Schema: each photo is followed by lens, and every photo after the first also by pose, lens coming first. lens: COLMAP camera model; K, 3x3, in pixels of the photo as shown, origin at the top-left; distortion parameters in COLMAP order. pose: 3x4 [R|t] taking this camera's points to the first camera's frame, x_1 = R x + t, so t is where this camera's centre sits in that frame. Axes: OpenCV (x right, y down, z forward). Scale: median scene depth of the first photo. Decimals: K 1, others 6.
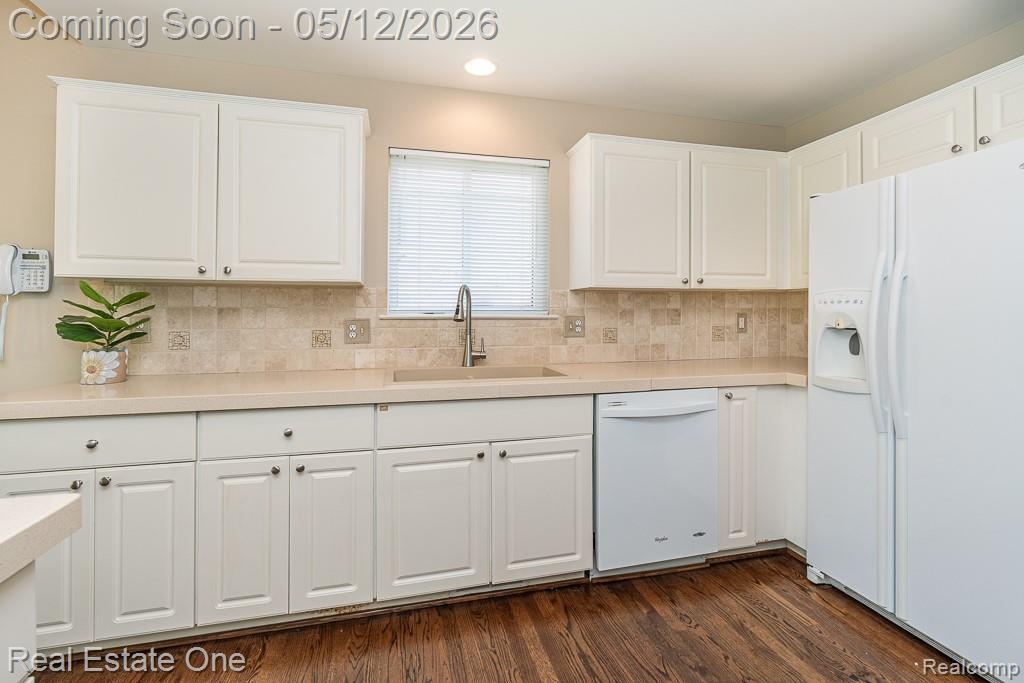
lens RADIAL K [[470.4, 0, 514.9], [0, 470.4, 309.4], [0, 0, 1]] dist [-0.001734, -0.000080]
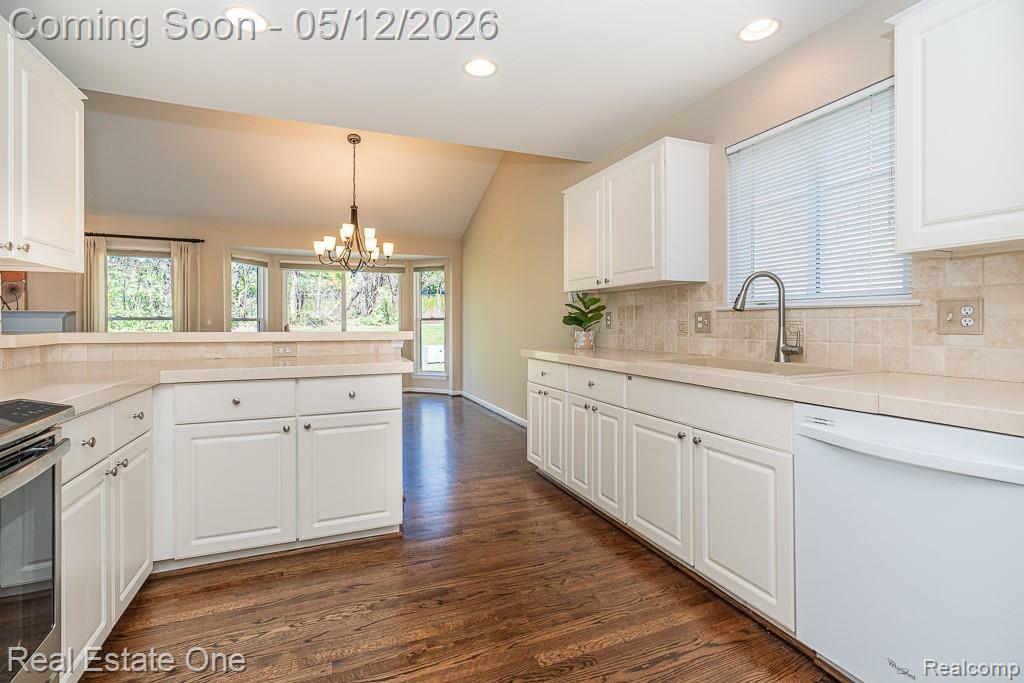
lens RADIAL K [[470.1, 0, 510.9], [0, 470.1, 322.0], [0, 0, 1]] dist [0.000006, 0.000068]
pose [[0.135366, -0.002851, -0.990792, 0.731169], [0.008886, 0.999959, -0.001663, 0.043933], [0.990756, -0.008579, 0.135386, 0.386687]]
